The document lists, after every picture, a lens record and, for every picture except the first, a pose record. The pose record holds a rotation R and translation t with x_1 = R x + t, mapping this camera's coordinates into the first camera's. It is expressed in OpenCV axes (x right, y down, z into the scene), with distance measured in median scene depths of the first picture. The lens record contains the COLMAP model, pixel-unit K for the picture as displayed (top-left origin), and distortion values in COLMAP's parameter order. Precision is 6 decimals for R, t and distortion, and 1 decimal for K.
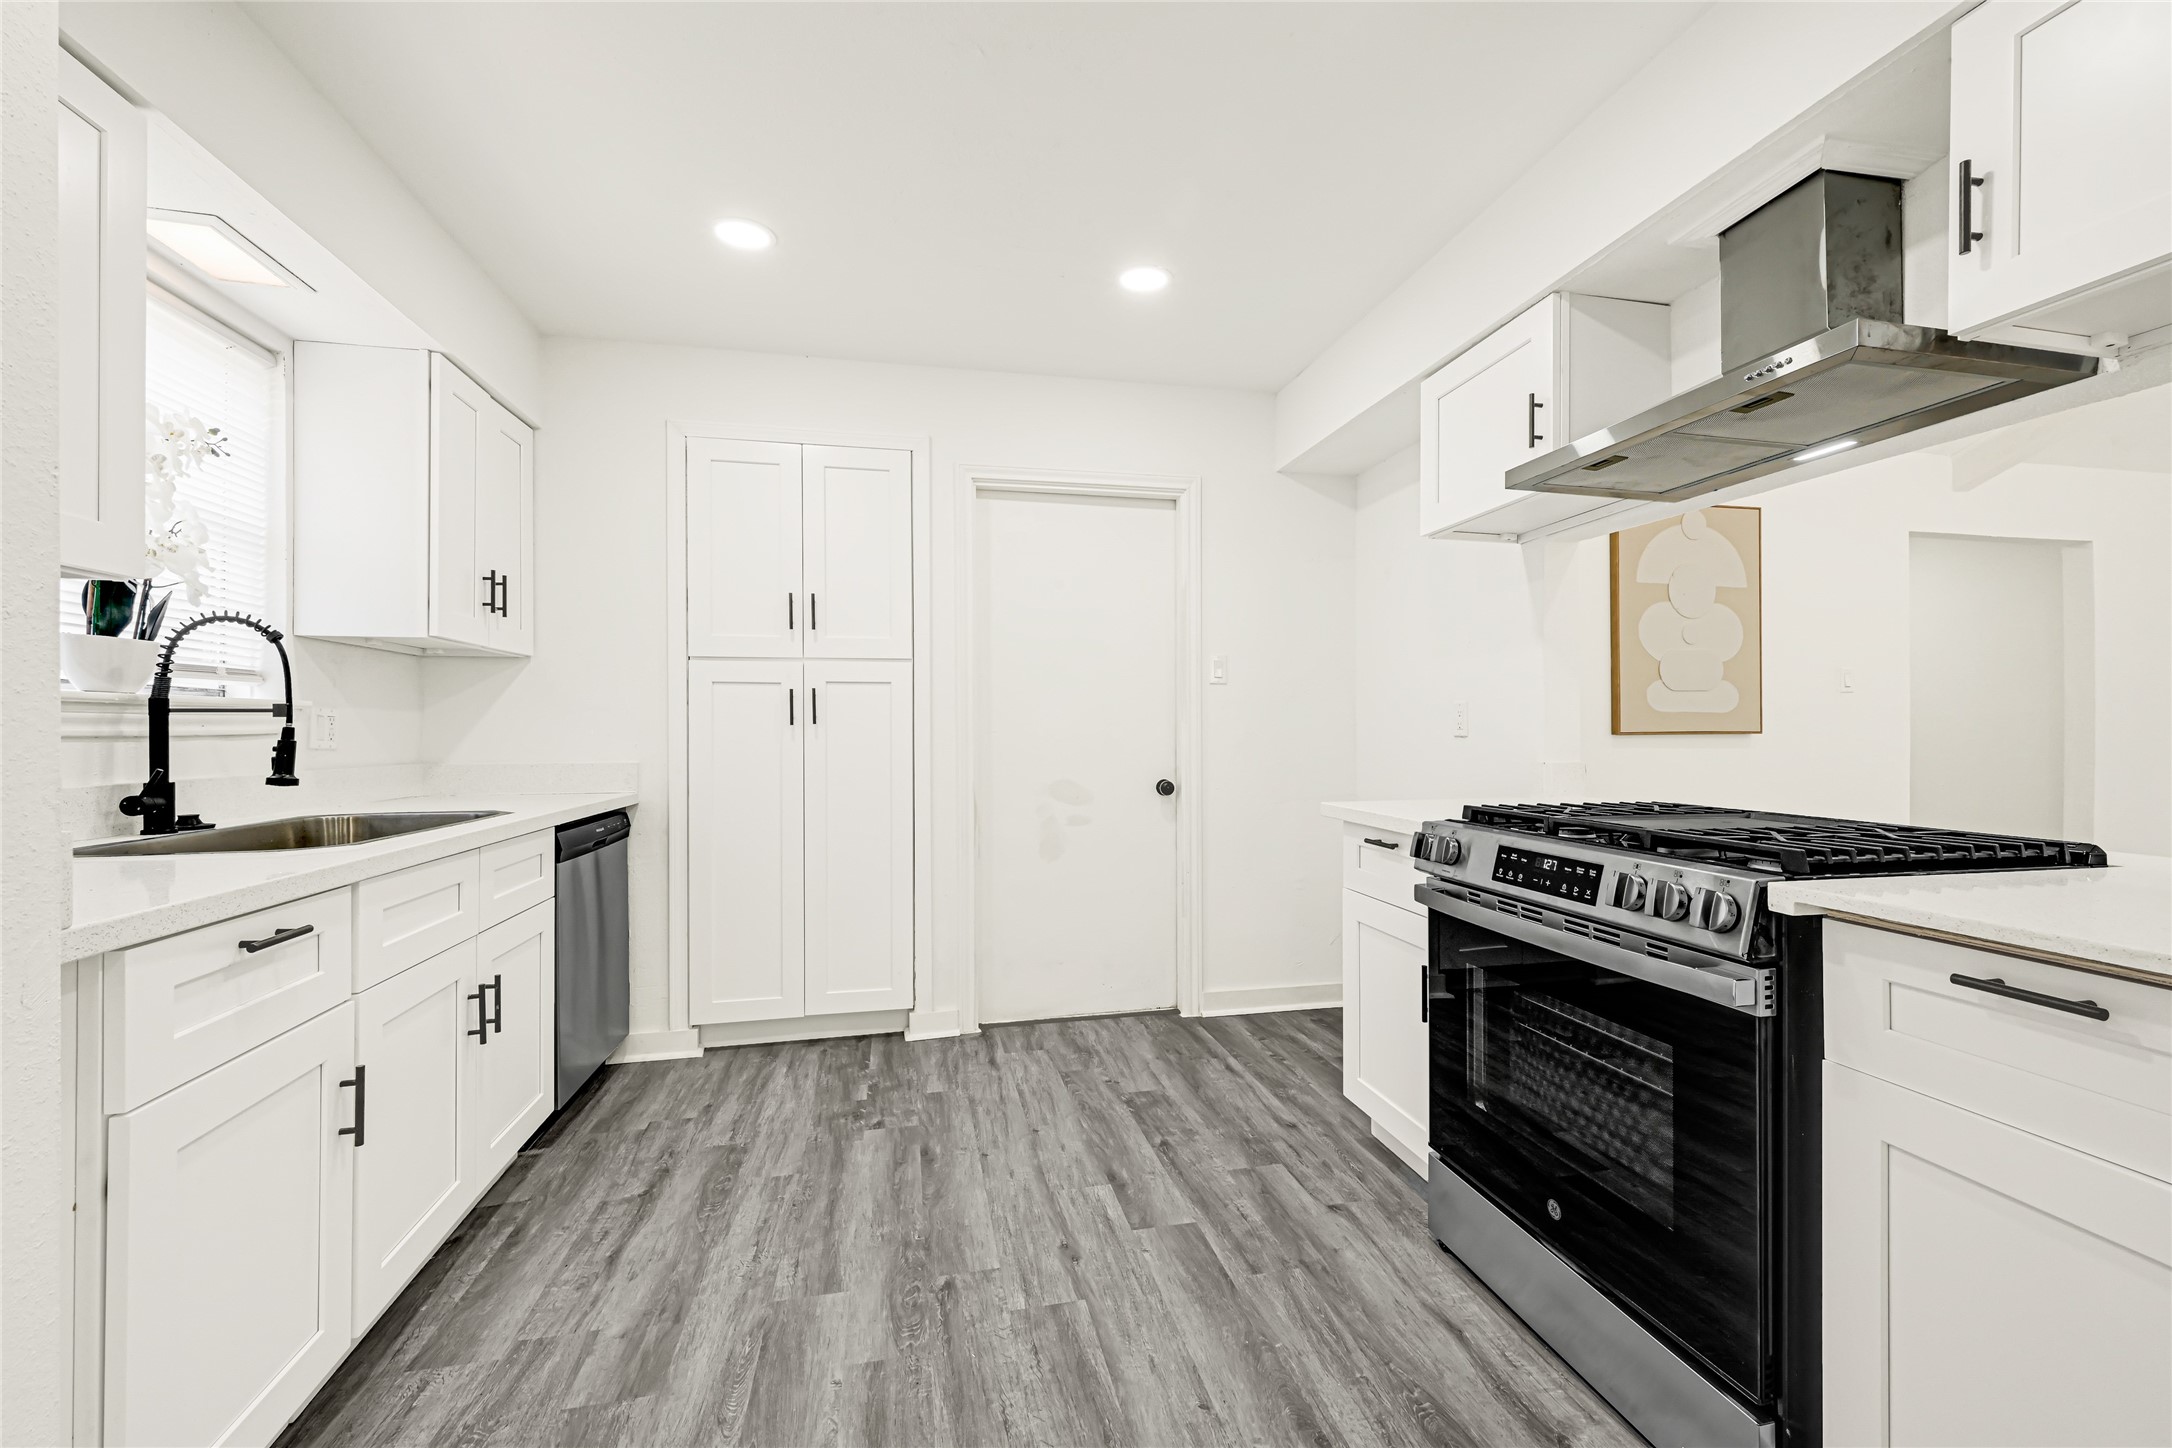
lens RADIAL K [[874.4, 0, 1090.7], [0, 874.4, 723.6], [0, 0, 1]] dist [-0.001072, 0.000351]
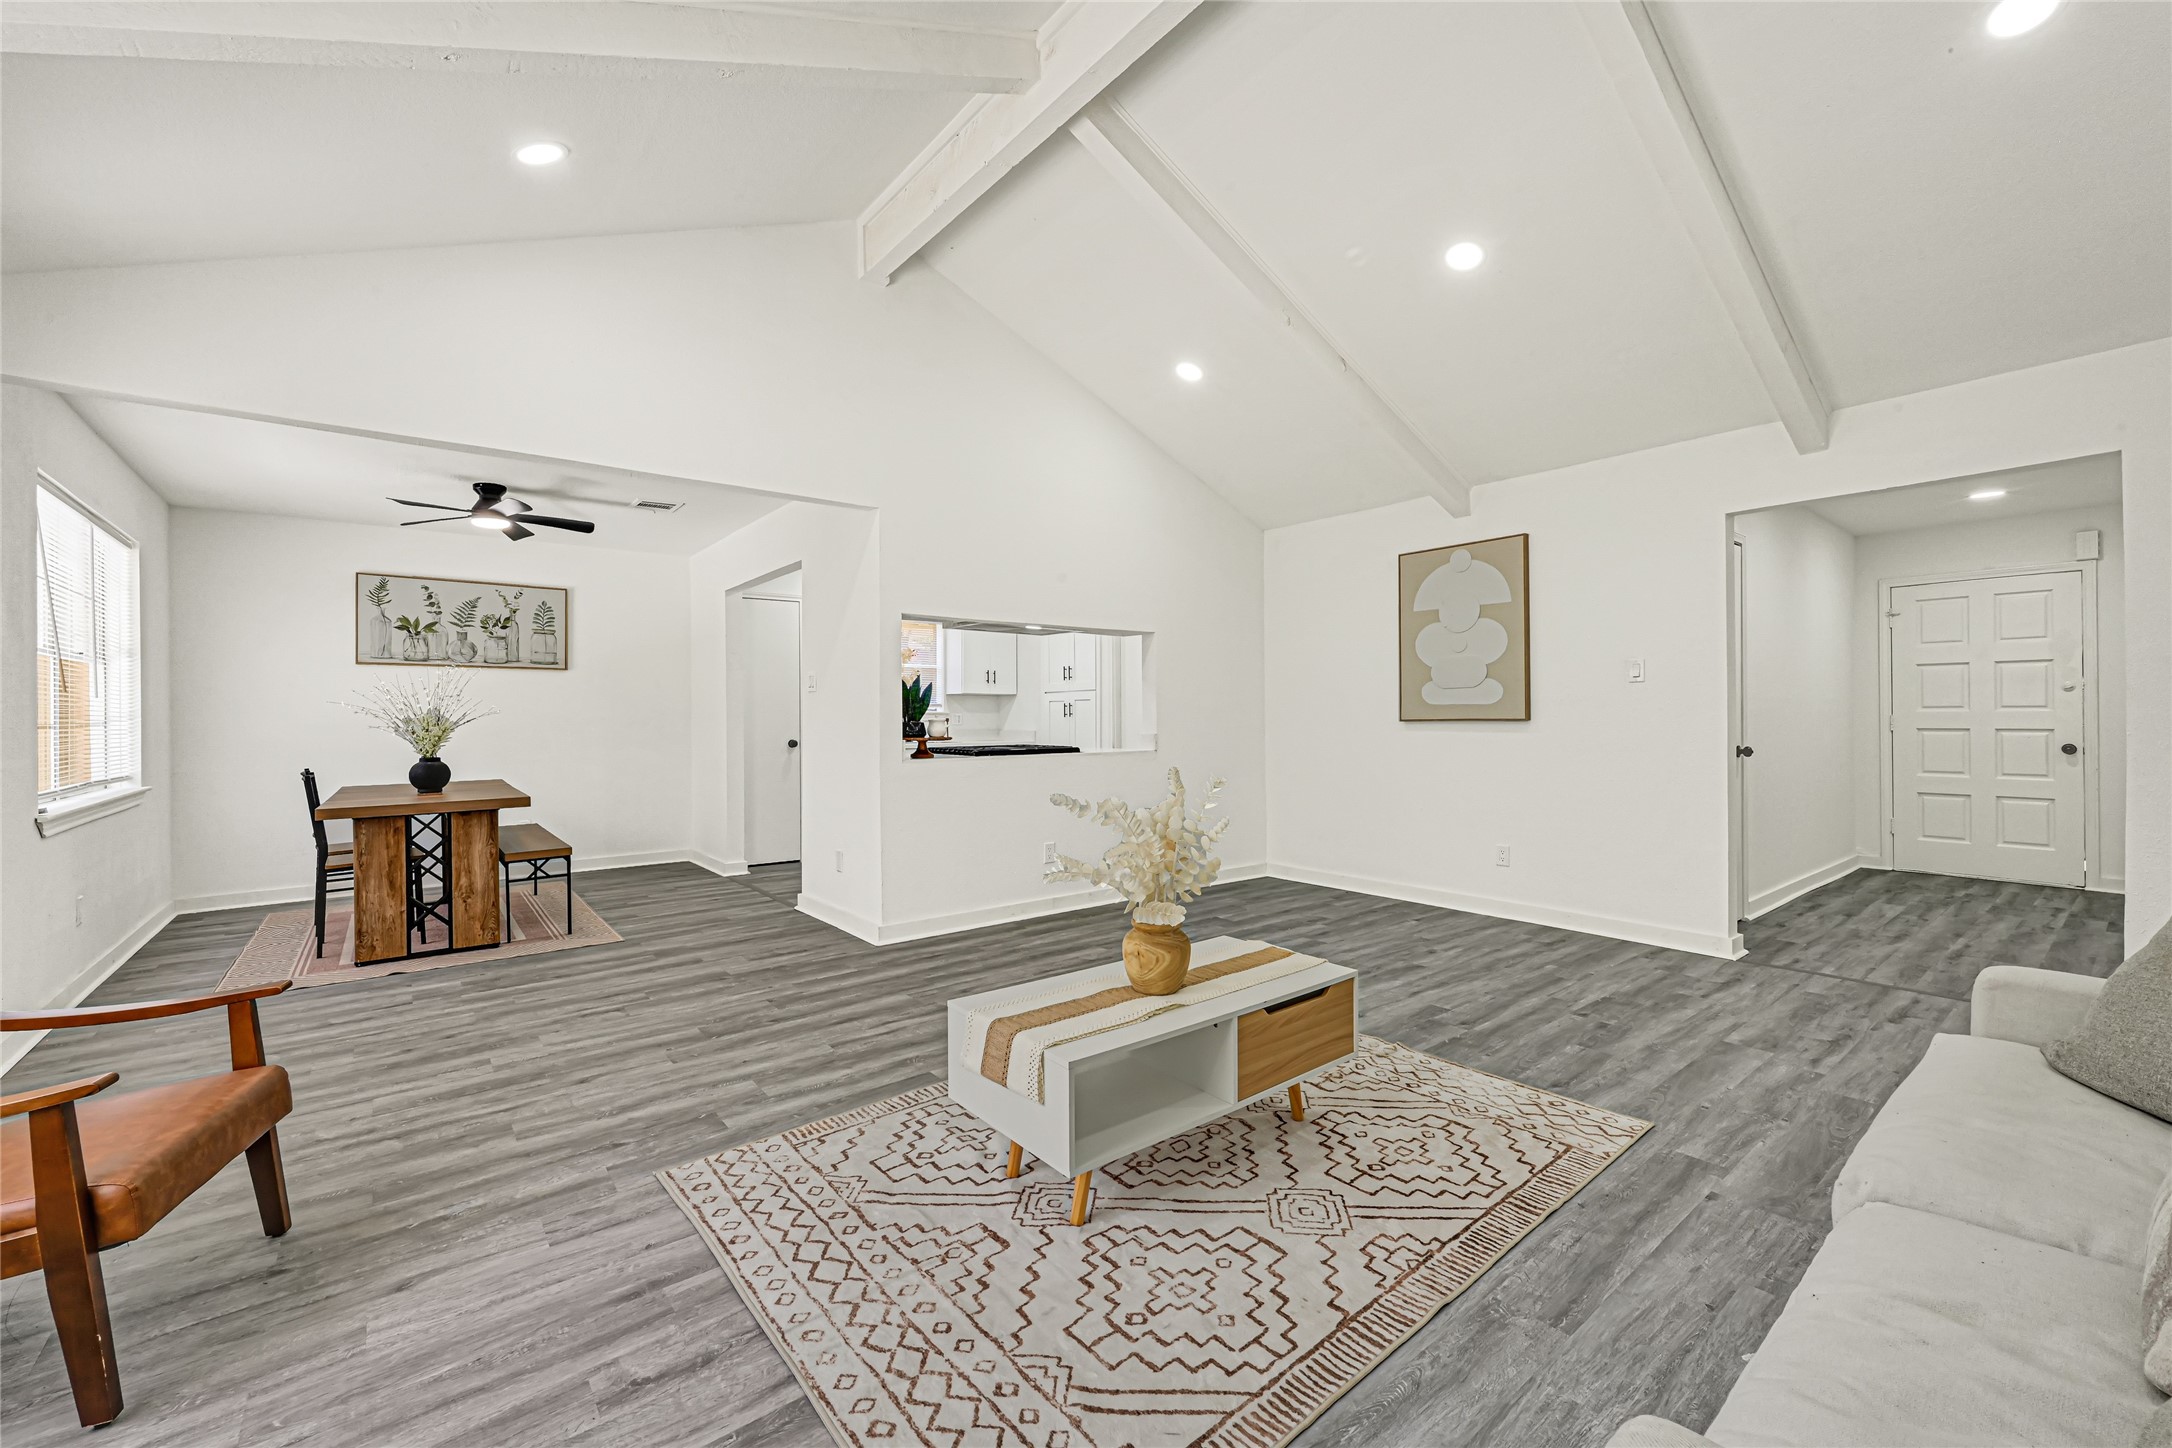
lens RADIAL K [[881.8, 0, 1087.3], [0, 881.8, 710.4], [0, 0, 1]] dist [-0.000592, 0.000081]
pose [[0.442521, -0.010366, -0.896698, 3.597676], [0.010470, 0.999925, -0.006393, -0.002726], [0.896697, -0.006559, 0.442596, -0.180417]]
